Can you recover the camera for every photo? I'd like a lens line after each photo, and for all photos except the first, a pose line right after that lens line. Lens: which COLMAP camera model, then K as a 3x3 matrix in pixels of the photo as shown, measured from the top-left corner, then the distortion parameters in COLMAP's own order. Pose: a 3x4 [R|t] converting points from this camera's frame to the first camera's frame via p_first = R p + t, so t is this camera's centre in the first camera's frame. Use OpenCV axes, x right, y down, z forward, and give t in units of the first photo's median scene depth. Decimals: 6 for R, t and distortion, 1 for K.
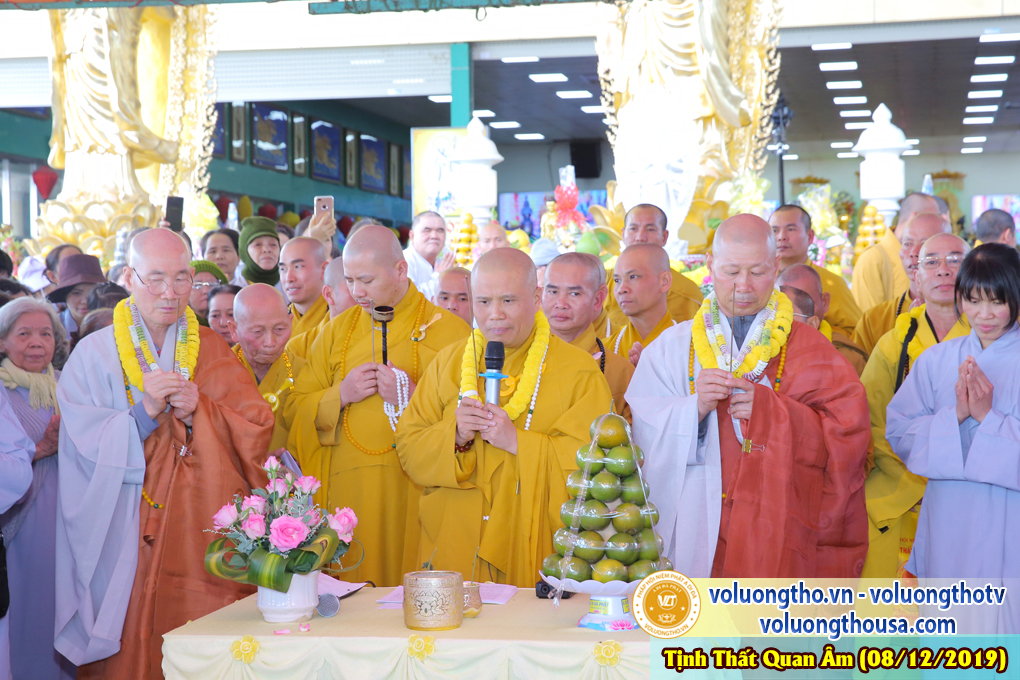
lens RADIAL K [[1818.2, 0, 510.0], [0, 1818.2, 340.0], [0, 0, 1]] dist [0.183561, 0.034715]
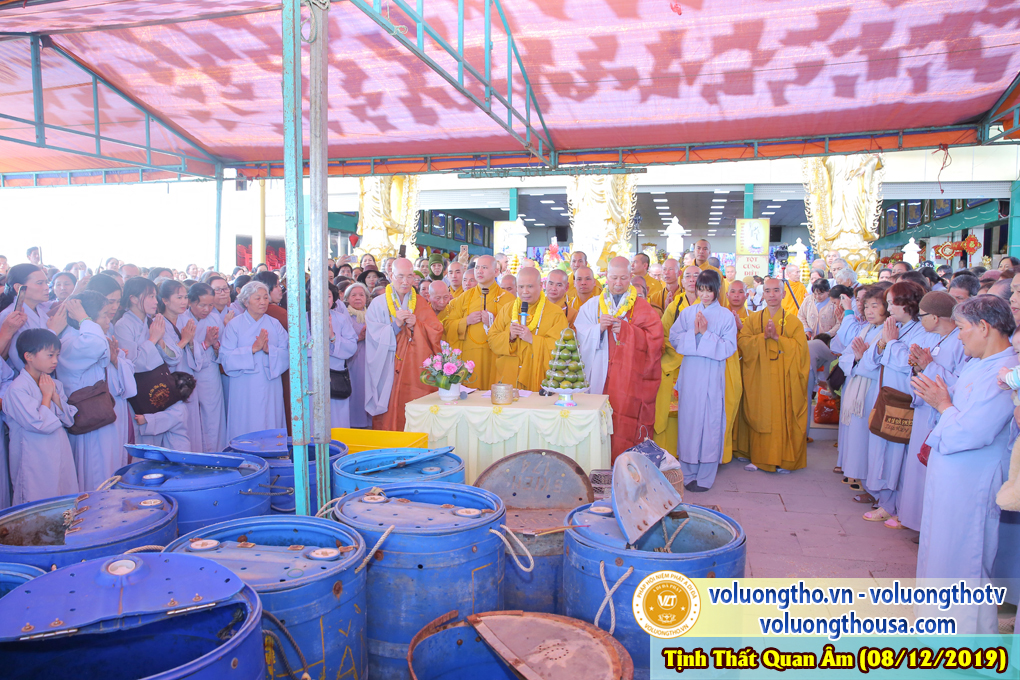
lens RADIAL K [[720.6, 0, 510.0], [0, 720.6, 340.0], [0, 0, 1]] dist [-0.119151, 0.098839]
pose [[0.999397, 0.022336, -0.026579, -0.001788], [-0.021011, 0.998571, 0.049131, 0.004935], [0.027638, -0.048543, 0.998439, -0.059388]]
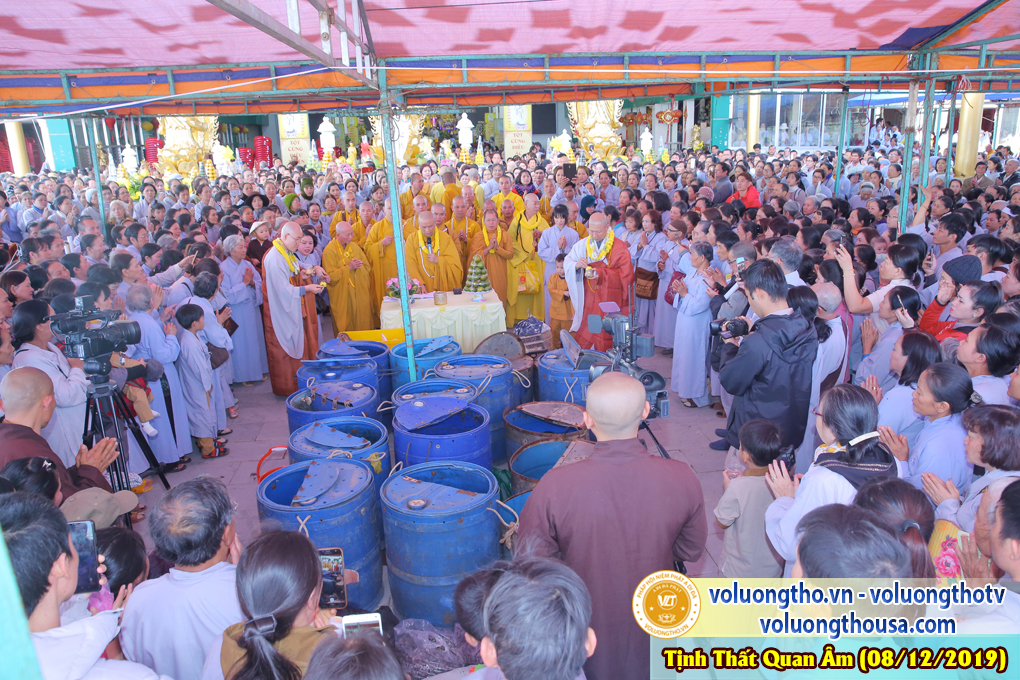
lens RADIAL K [[737.3, 0, 539.7], [0, 737.3, 338.6], [0, 0, 1]] dist [-0.110008, 0.083724]
pose [[0.933164, -0.106195, 0.343406, -0.317655], [0.017612, 0.967723, 0.251398, -0.151380], [-0.359019, -0.228548, 0.904915, -0.536404]]
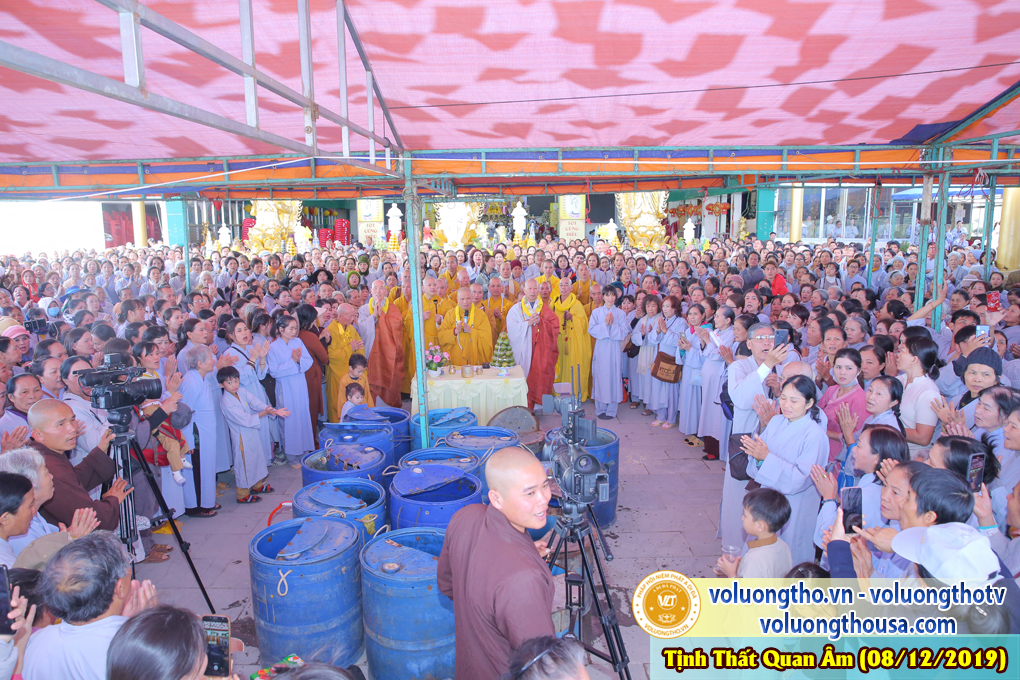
lens RADIAL K [[689.6, 0, 510.0], [0, 689.6, 340.0], [0, 0, 1]] dist [-0.112003, 0.085072]
pose [[0.973323, -0.034327, 0.226856, -0.242791], [0.000018, 0.988756, 0.149540, -0.149598], [-0.229439, -0.145546, 0.962379, -0.541544]]
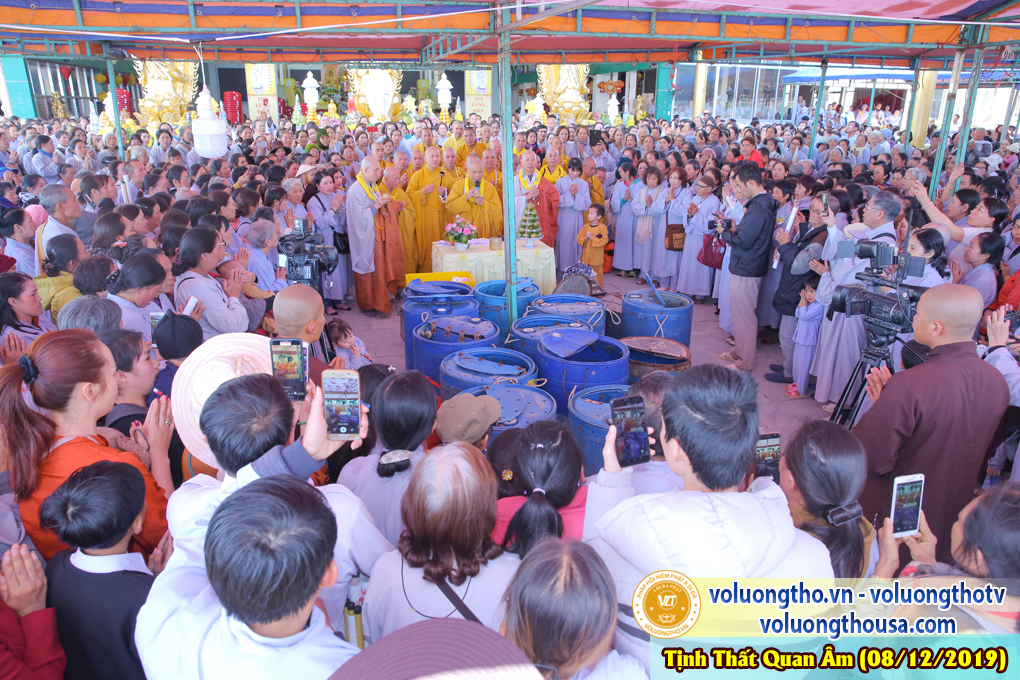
lens RADIAL K [[689.6, 0, 510.0], [0, 689.6, 340.0], [0, 0, 1]] dist [-0.112003, 0.085072]
pose [[0.900780, -0.122992, 0.416496, -0.556284], [-0.013482, 0.950676, 0.309894, -0.123622], [-0.434067, -0.284761, 0.854691, -0.438181]]
